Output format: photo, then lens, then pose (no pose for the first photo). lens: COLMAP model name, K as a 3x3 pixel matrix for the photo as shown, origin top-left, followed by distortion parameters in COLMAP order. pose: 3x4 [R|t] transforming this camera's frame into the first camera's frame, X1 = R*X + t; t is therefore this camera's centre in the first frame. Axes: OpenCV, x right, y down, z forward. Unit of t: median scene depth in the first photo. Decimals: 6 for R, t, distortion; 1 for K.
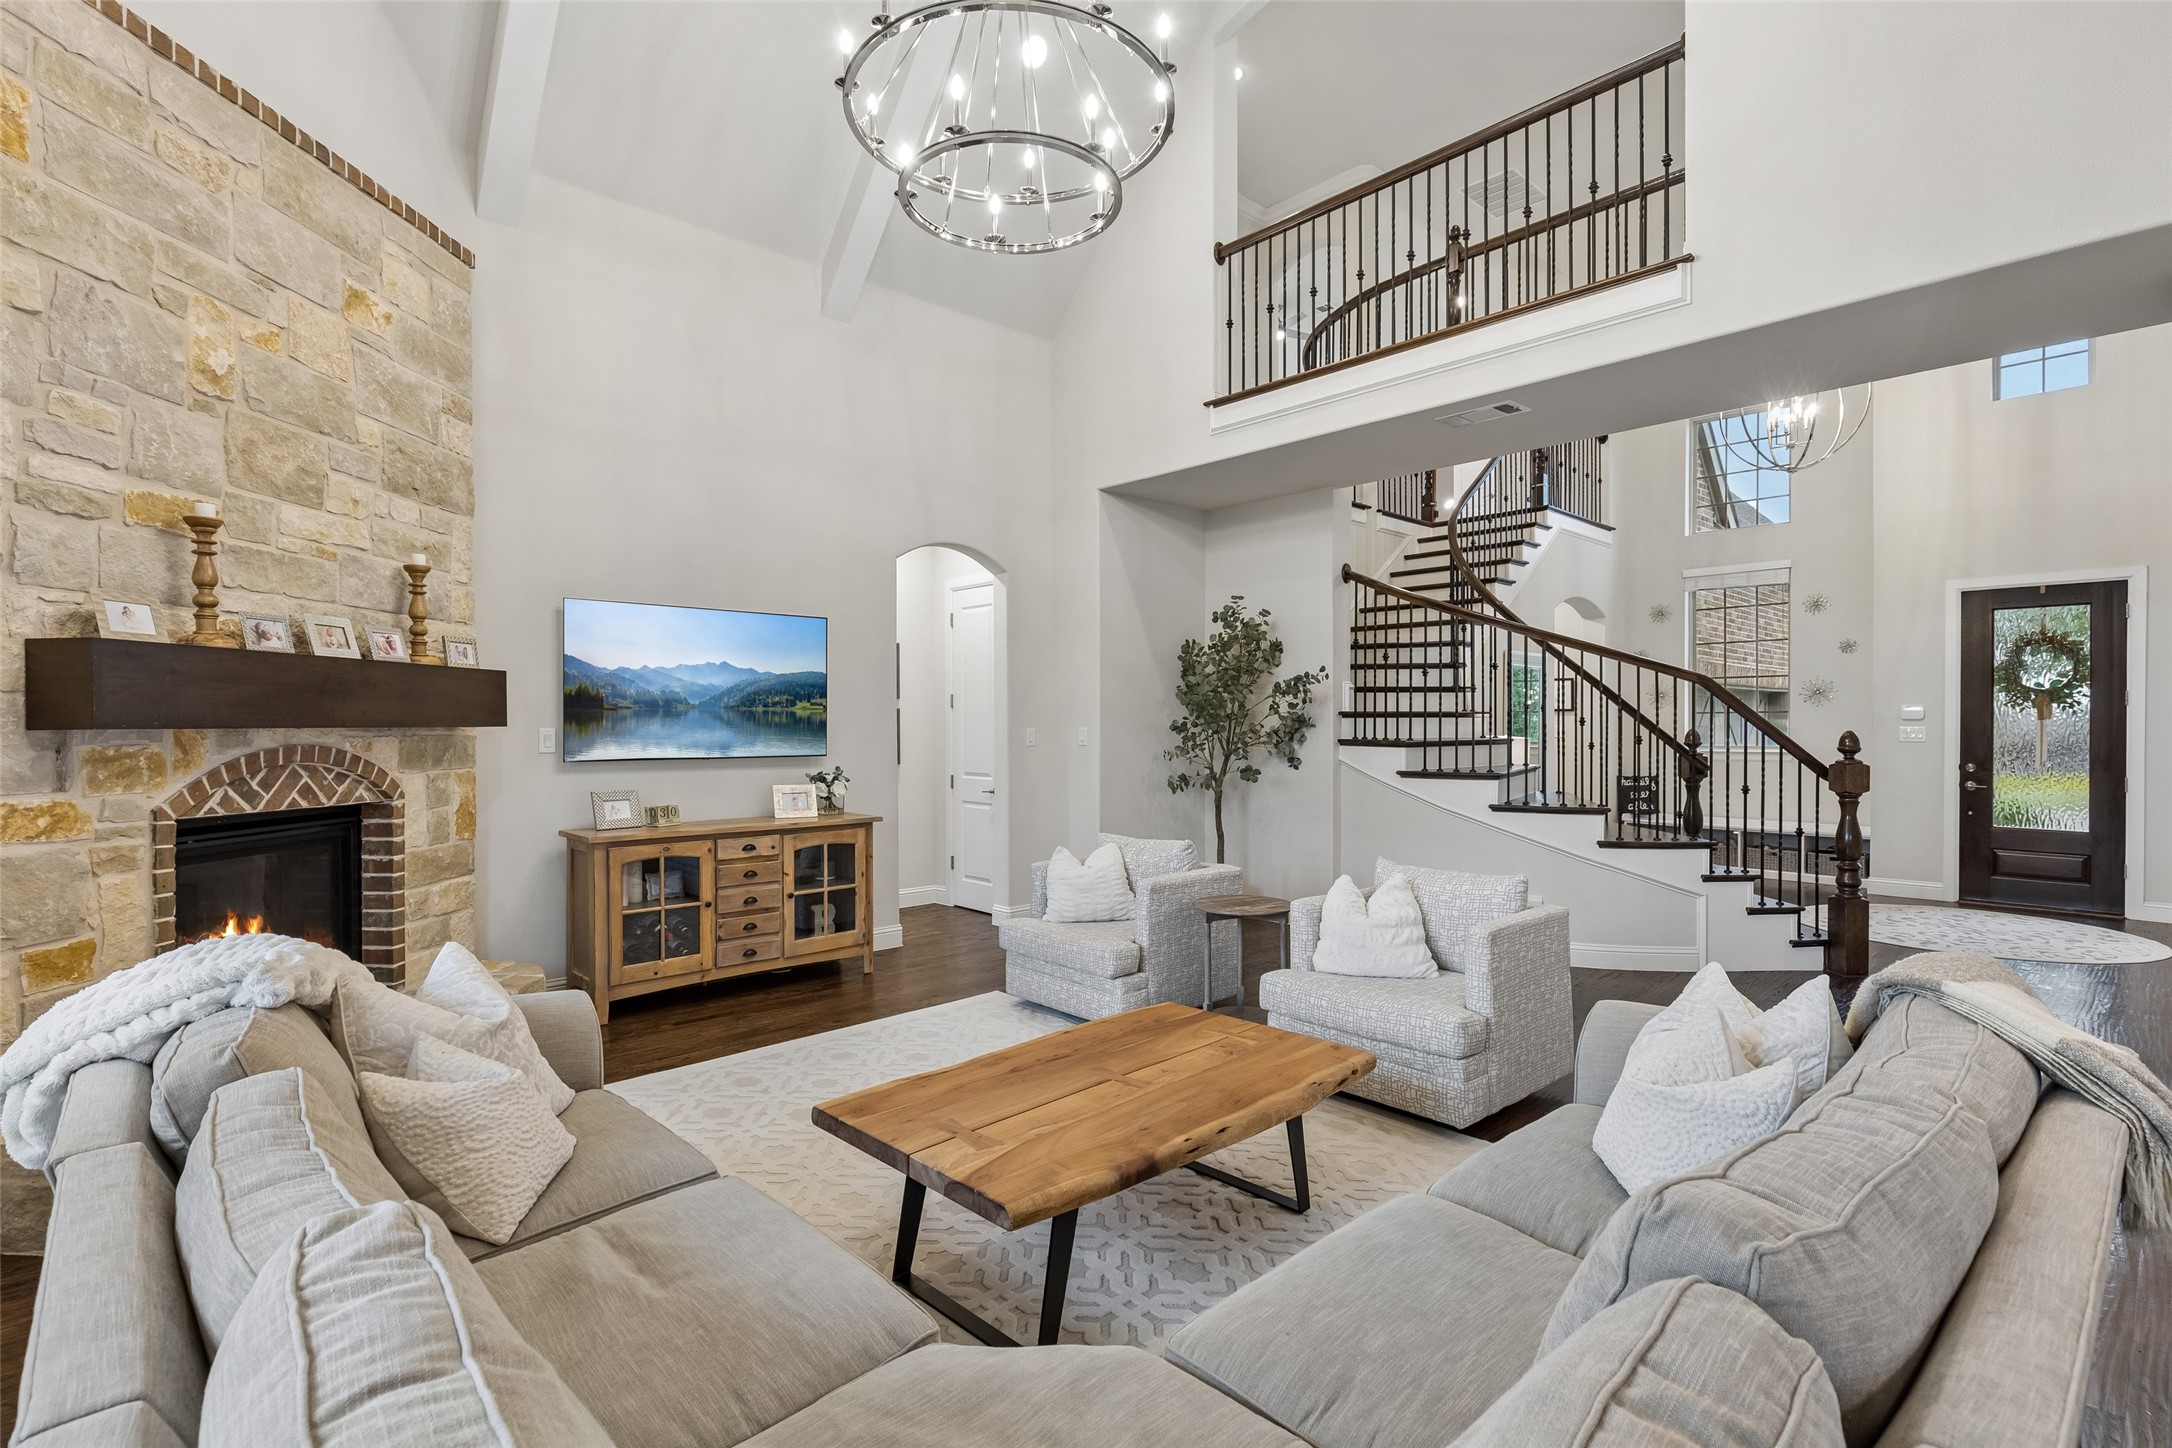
lens RADIAL K [[1008.3, 0, 1087.0], [0, 1008.3, 725.7], [0, 0, 1]] dist [-0.001804, 0.001534]
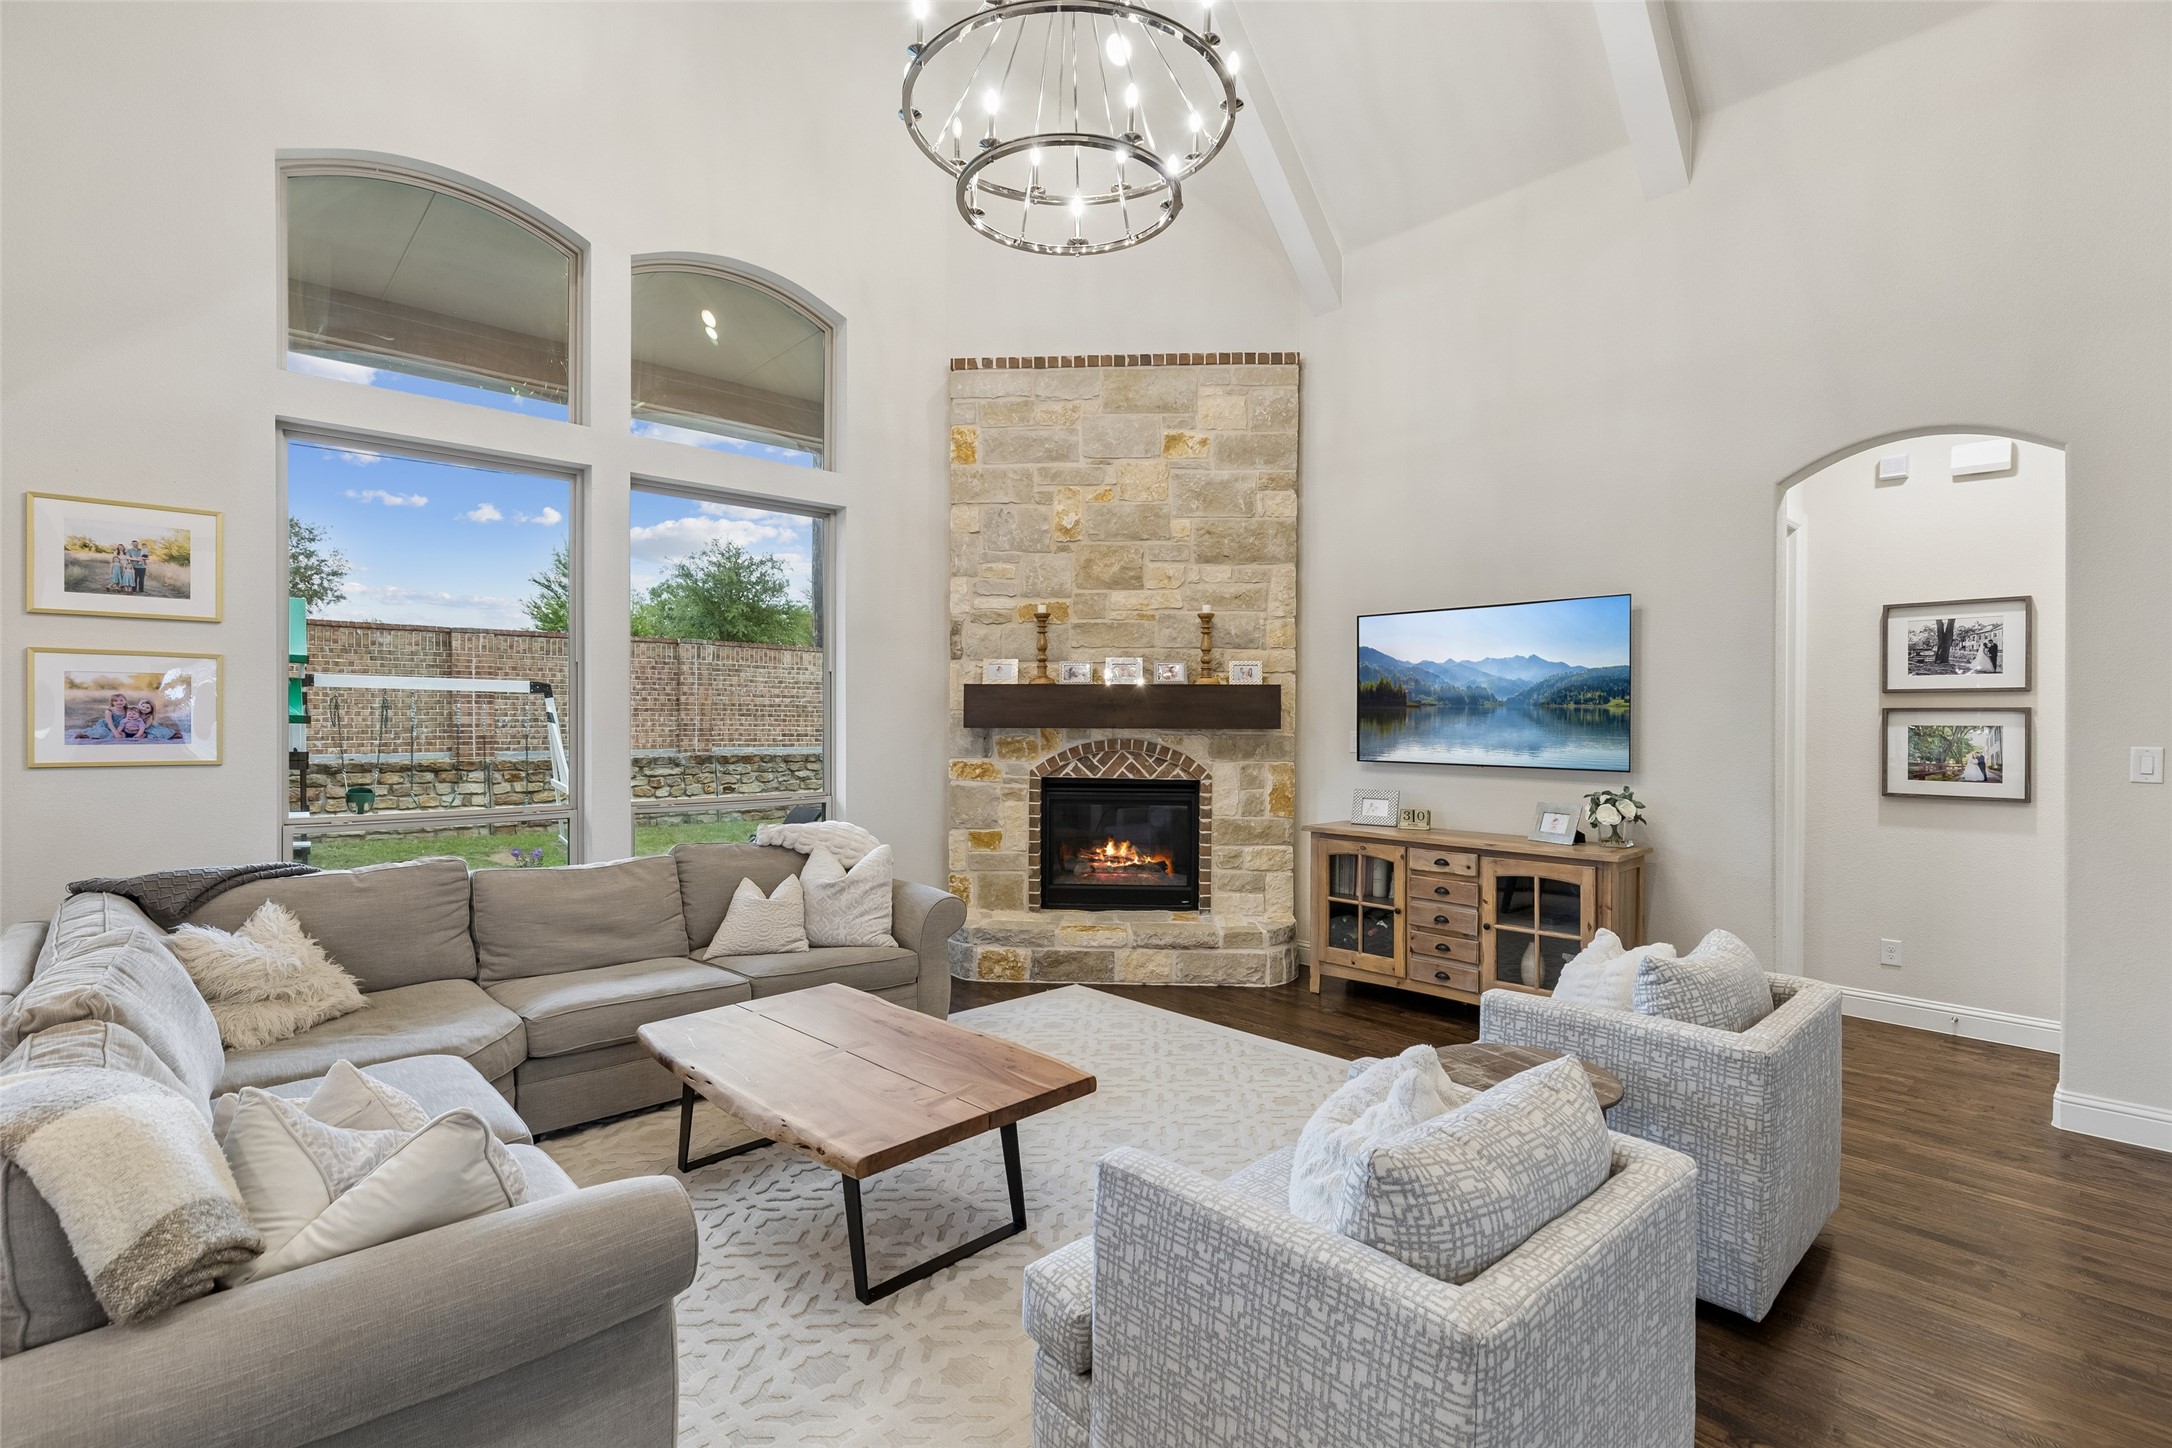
lens RADIAL K [[1008.3, 0, 1068.3], [0, 1008.3, 729.9], [0, 0, 1]] dist [-0.001804, 0.001534]
pose [[-0.003898, 0.012078, -0.999919, 0.748565], [-0.006389, 0.999906, 0.012103, -0.012872], [0.999972, 0.006436, -0.003821, 0.825915]]
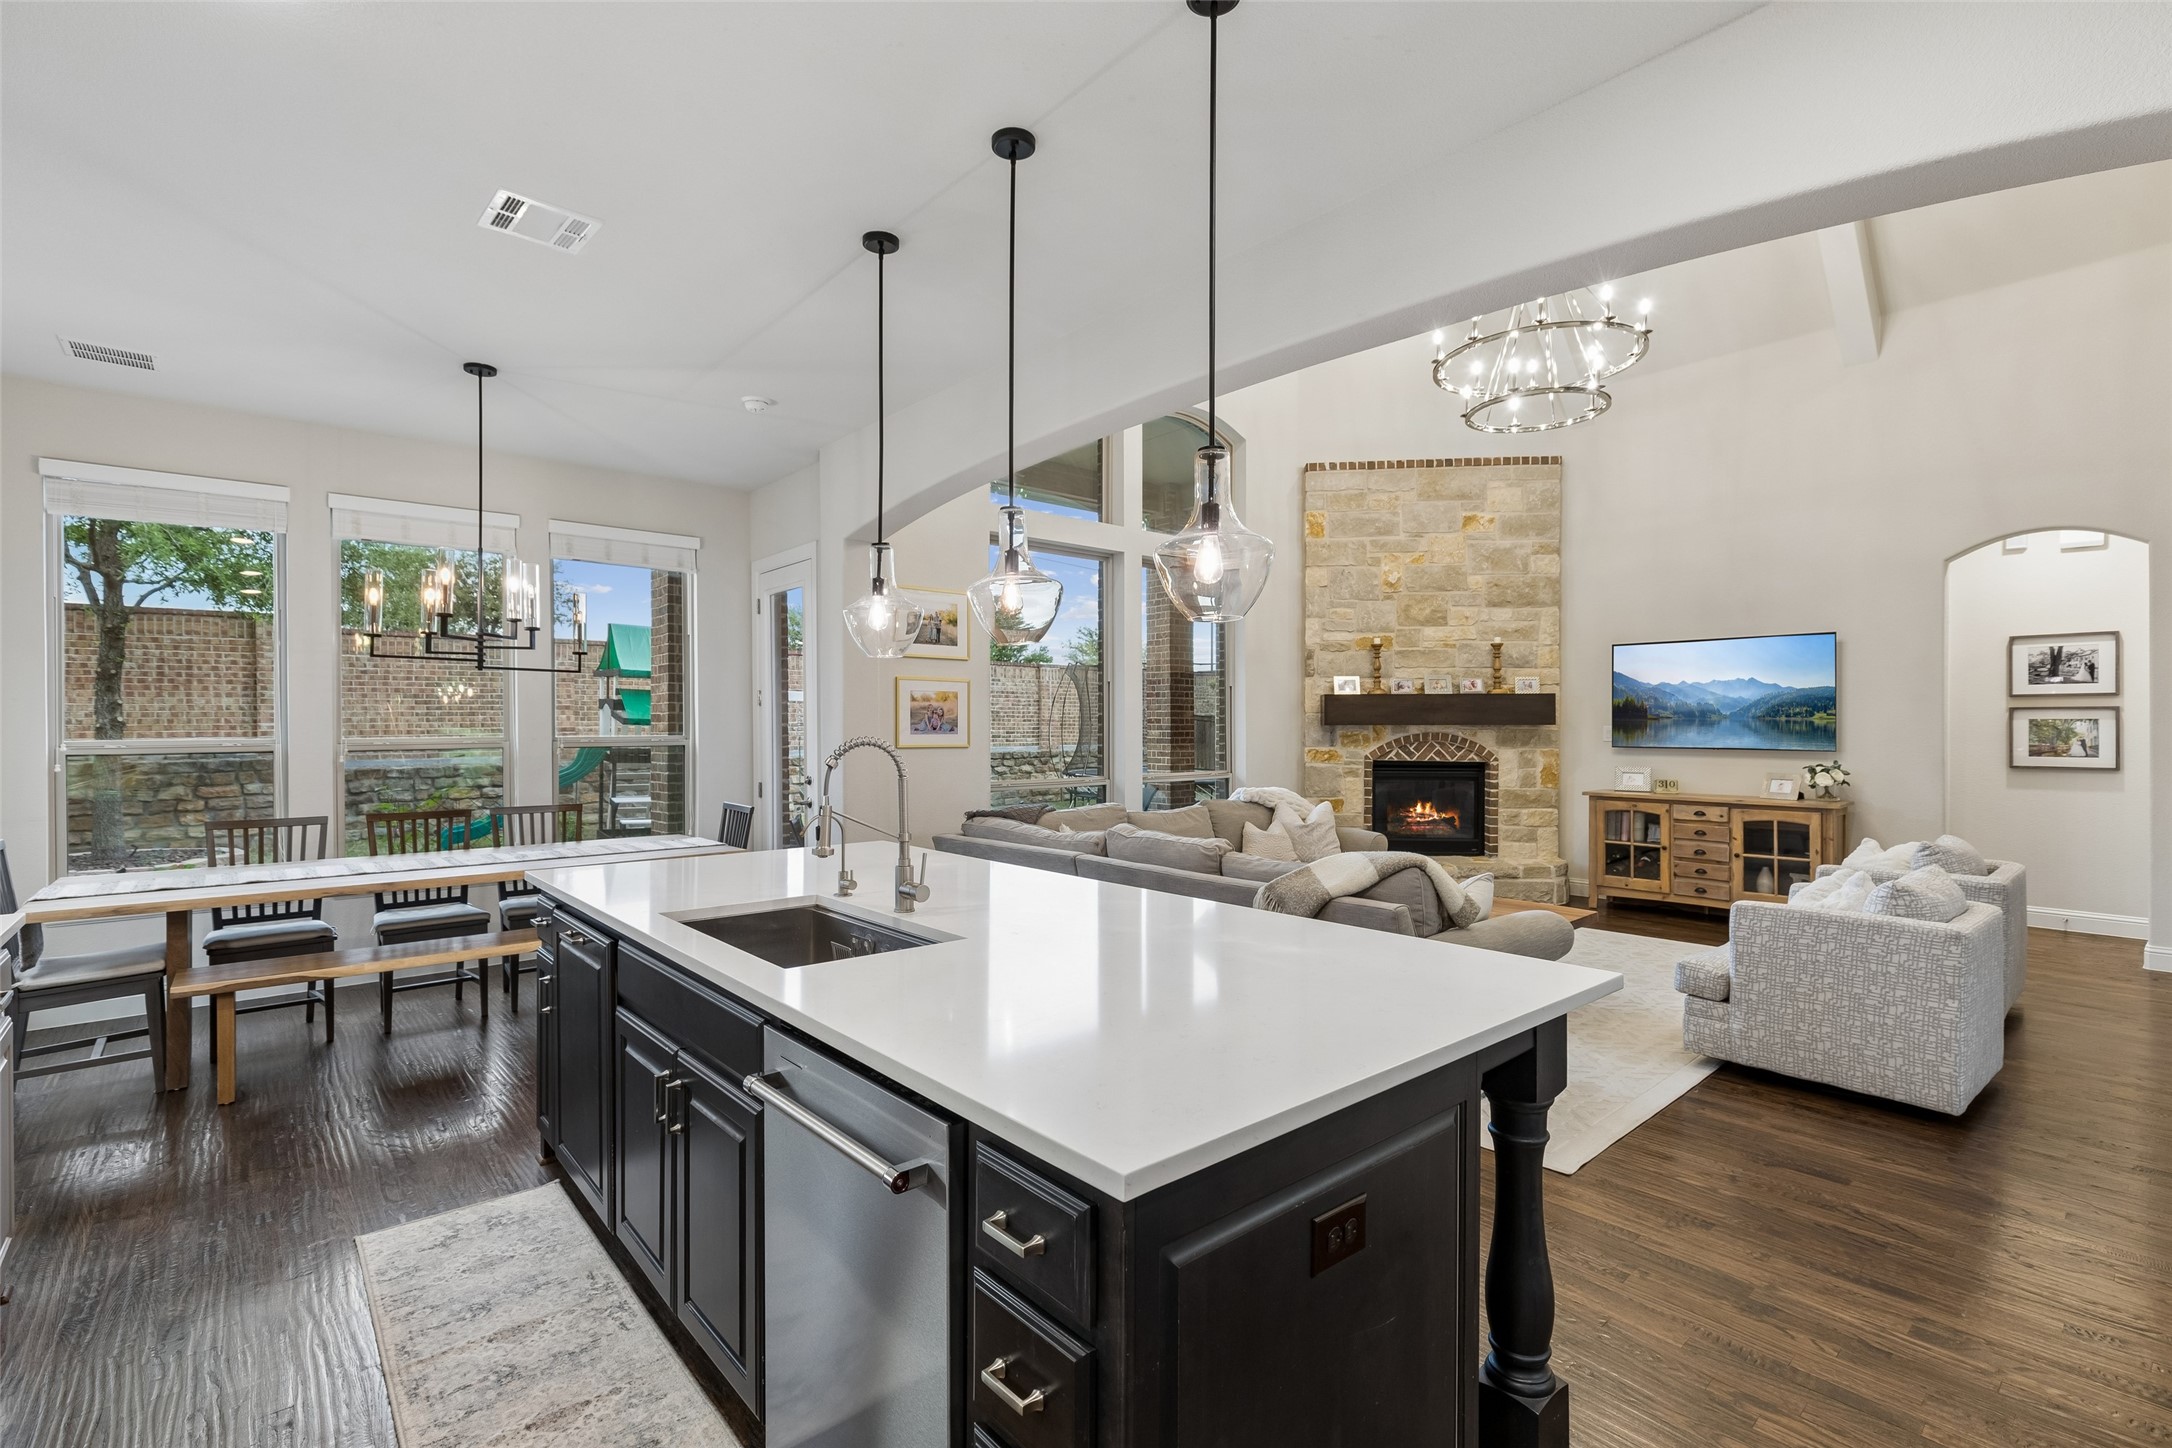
lens RADIAL K [[968.2, 0, 1066.7], [0, 968.2, 731.9], [0, 0, 1]] dist [0.005874, -0.001162]
pose [[-0.040370, 0.009013, -0.999144, 1.282196], [-0.001713, 0.999957, 0.009090, -0.000817], [0.999183, 0.002079, -0.040353, 0.239437]]
